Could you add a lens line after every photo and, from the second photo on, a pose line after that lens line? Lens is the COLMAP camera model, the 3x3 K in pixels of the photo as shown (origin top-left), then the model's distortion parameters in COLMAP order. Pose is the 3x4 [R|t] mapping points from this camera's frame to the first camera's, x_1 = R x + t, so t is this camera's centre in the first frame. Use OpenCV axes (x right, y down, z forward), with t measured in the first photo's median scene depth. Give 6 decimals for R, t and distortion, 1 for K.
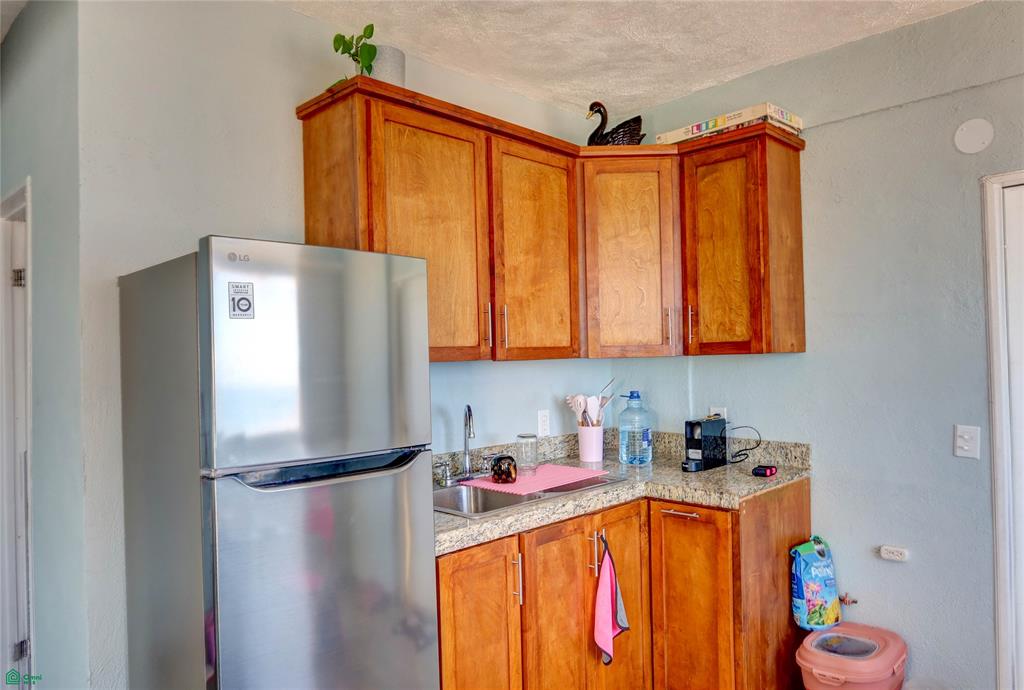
lens RADIAL K [[688.3, 0, 512.0], [0, 688.3, 345.0], [0, 0, 1]] dist [-0.025884, 0.001590]
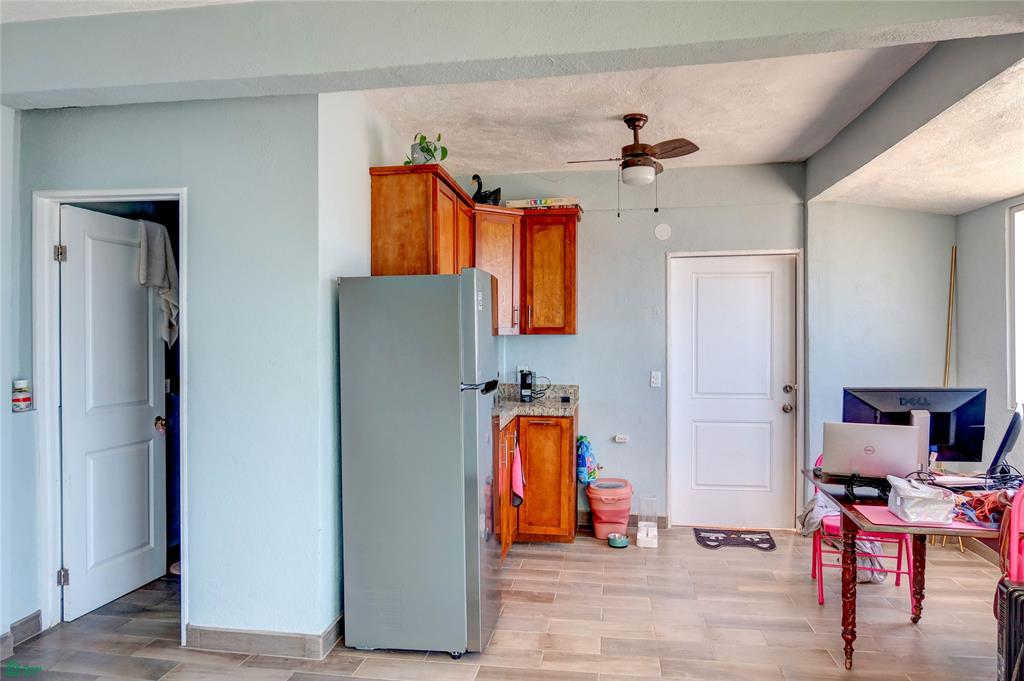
lens RADIAL K [[697.3, 0, 472.3], [0, 697.3, 335.3], [0, 0, 1]] dist [-0.030057, 0.000918]
pose [[0.826485, 0.022003, 0.562529, -0.859184], [-0.026588, 0.999646, -0.000037, 0.021650], [-0.562331, -0.014927, 0.826778, -0.370260]]
